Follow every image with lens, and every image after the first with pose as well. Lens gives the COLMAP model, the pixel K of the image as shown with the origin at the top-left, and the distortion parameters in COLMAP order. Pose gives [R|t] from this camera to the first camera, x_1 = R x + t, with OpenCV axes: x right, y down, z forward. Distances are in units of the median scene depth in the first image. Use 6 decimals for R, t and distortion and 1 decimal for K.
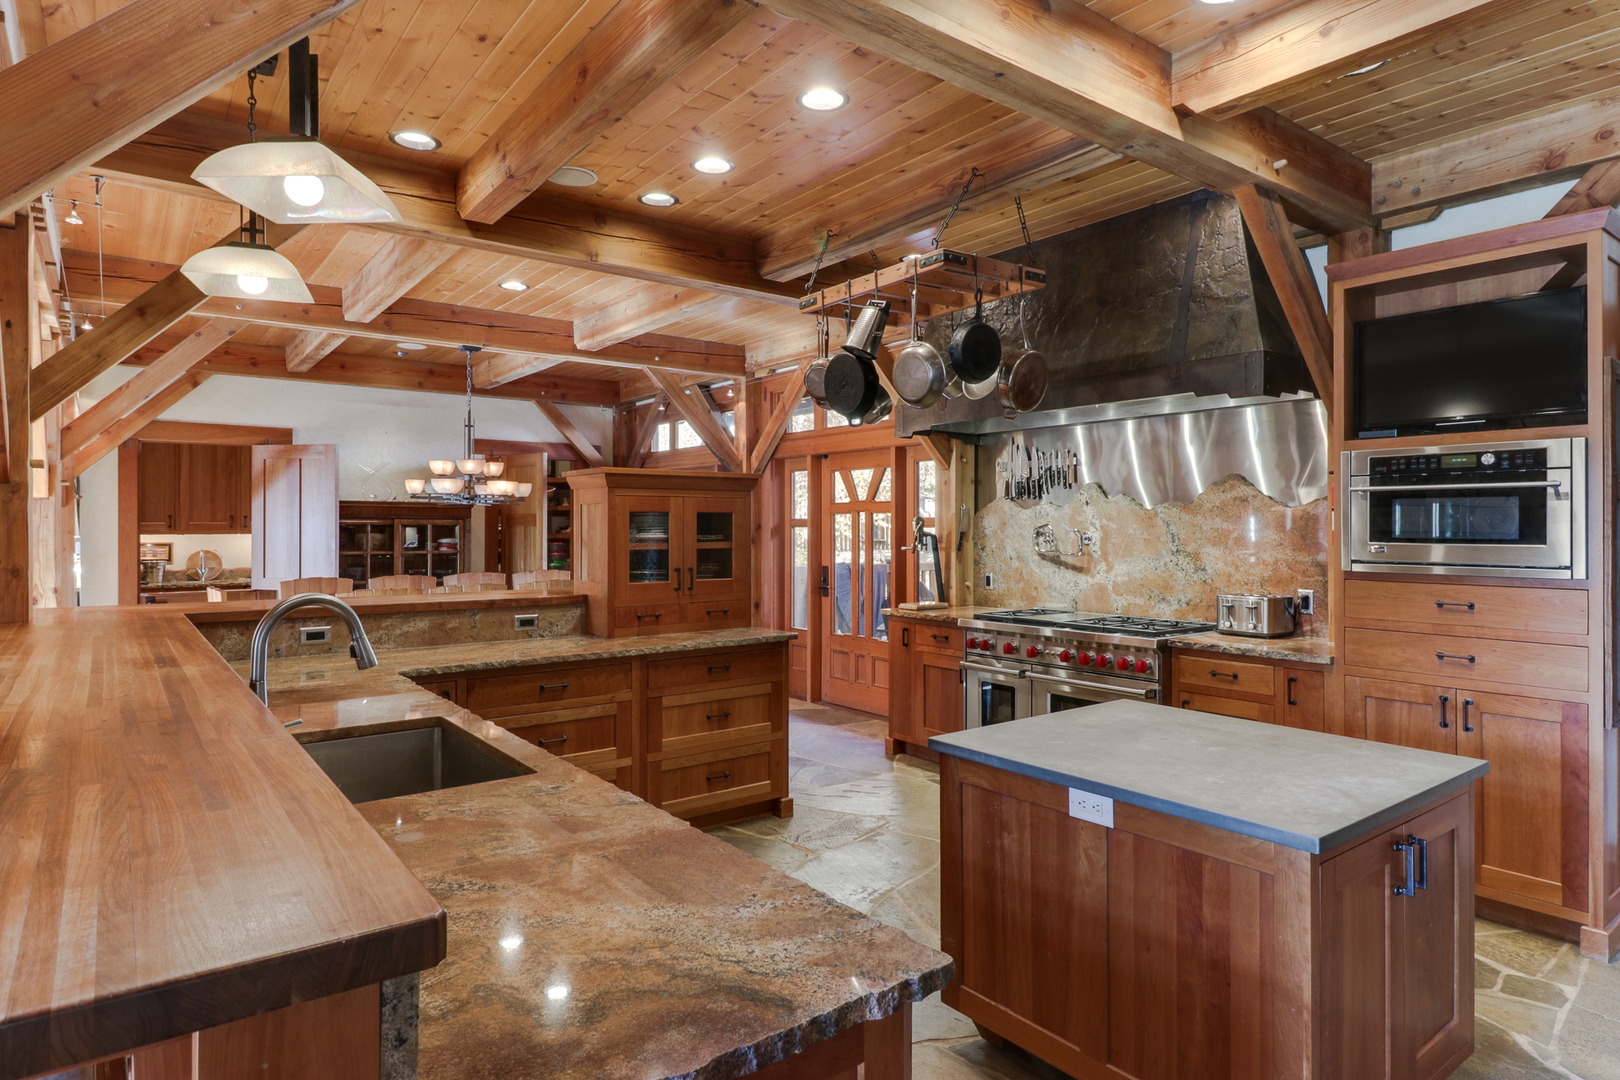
lens RADIAL K [[907.9, 0, 821.2], [0, 907.9, 532.1], [0, 0, 1]] dist [0.005318, -0.002333]
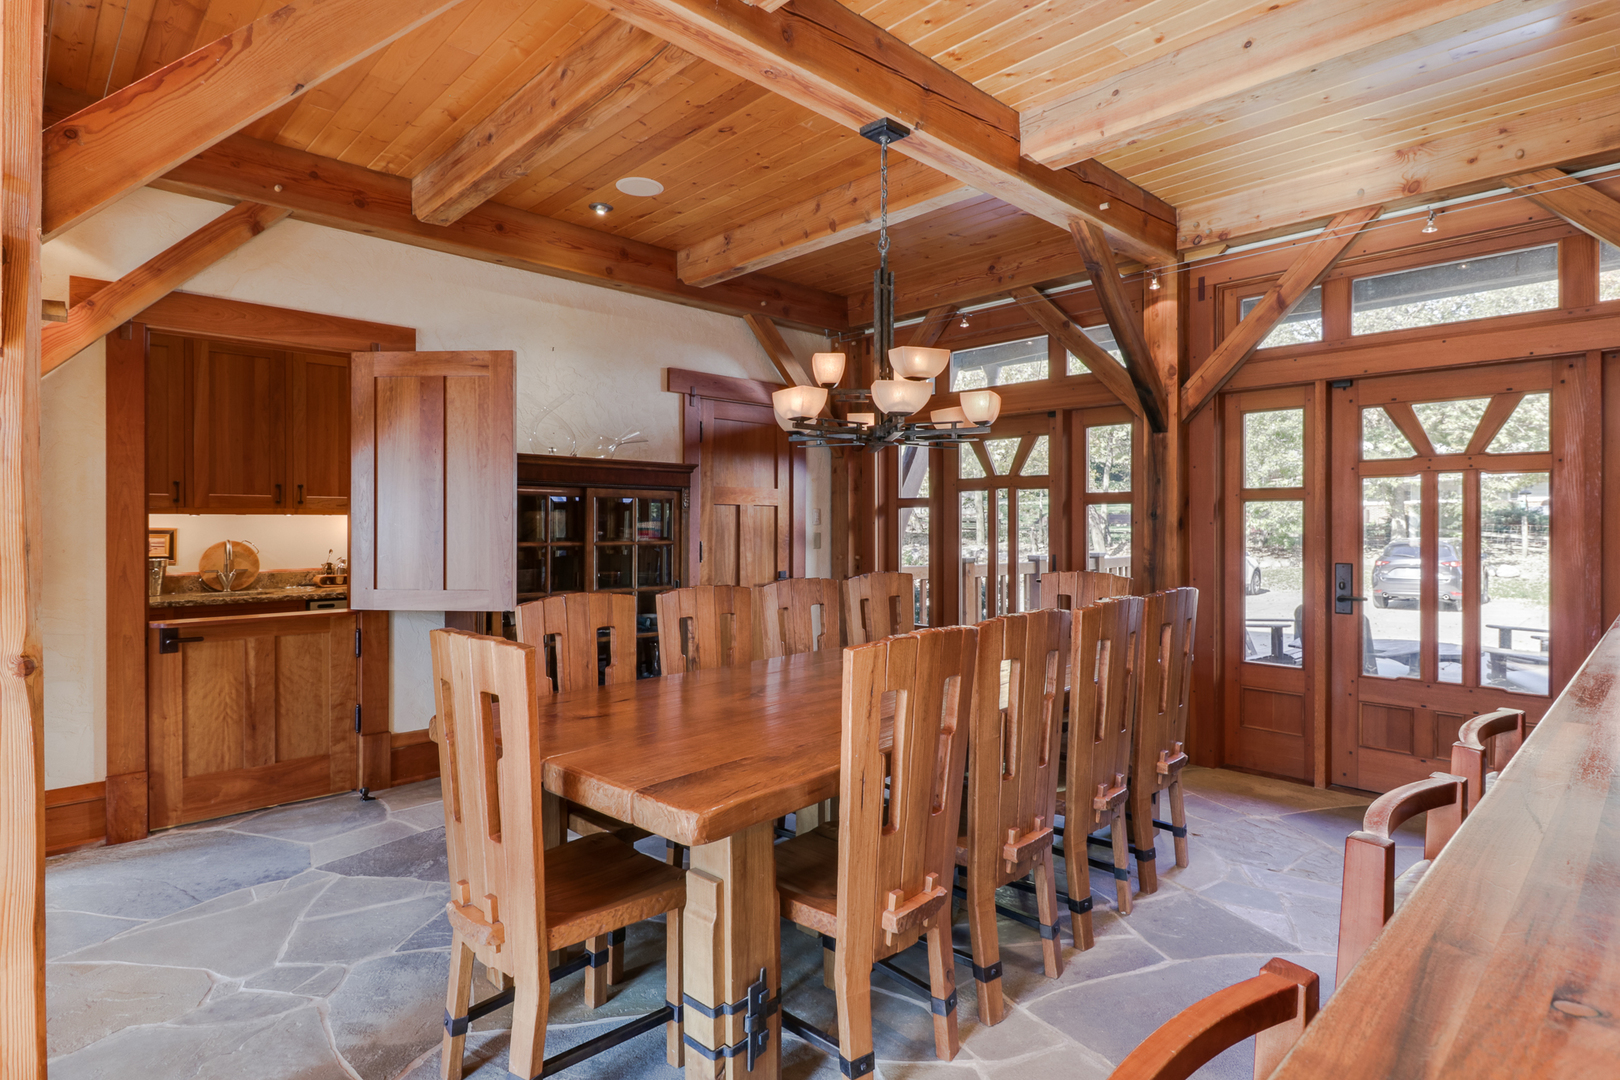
lens RADIAL K [[844.1, 0, 806.8], [0, 844.1, 528.6], [0, 0, 1]] dist [0.001179, -0.004575]
pose [[0.995212, -0.000987, 0.097737, -0.555880], [0.000990, 1.000000, 0.000015, 0.018342], [-0.097737, 0.000082, 0.995212, 0.637960]]
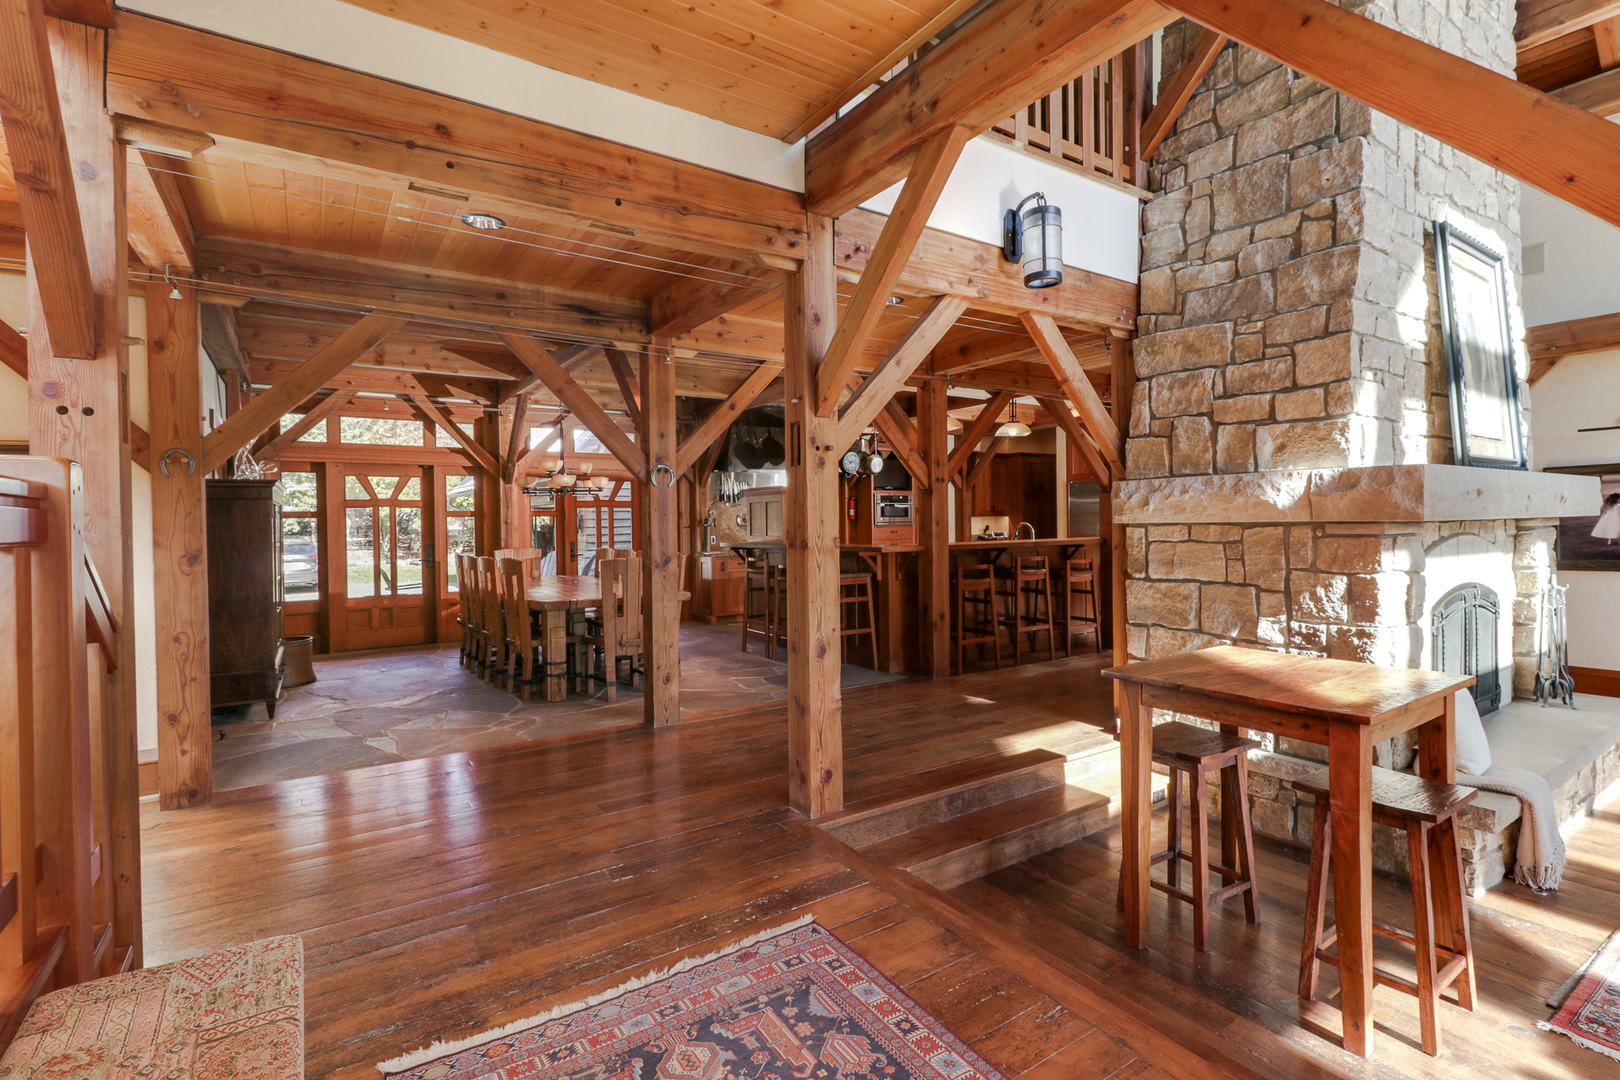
lens RADIAL K [[756.0, 0, 827.3], [0, 756.0, 529.7], [0, 0, 1]] dist [0.014430, -0.008896]
pose [[0.071657, -0.014624, 0.997322, -1.669507], [0.017530, 0.999757, 0.013400, 0.010936], [-0.997275, 0.016523, 0.071895, 0.642102]]
